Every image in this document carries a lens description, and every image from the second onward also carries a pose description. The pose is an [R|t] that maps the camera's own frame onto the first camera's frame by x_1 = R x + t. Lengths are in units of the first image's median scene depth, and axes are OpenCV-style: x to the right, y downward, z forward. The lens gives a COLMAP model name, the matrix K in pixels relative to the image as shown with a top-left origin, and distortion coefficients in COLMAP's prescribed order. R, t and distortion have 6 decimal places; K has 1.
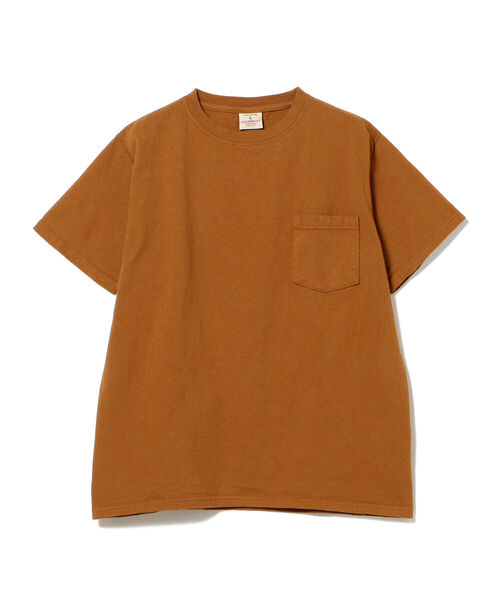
lens RADIAL K [[2432.8, 0, 250.0], [0, 2432.8, 300.3], [0, 0, 1]] dist [-0.282286, 0.000000]
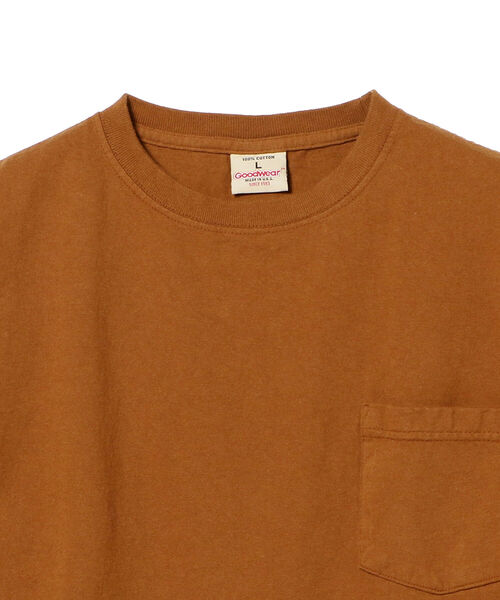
lens RADIAL K [[2432.8, 0, 250.5], [0, 2432.8, 300.2], [0, 0, 1]] dist [-0.282286, 0.000000]
pose [[0.999082, 0.001471, -0.042819, 0.016617], [-0.001271, 0.999988, 0.004698, -0.054343], [0.042825, -0.004639, 0.999072, 0.589920]]
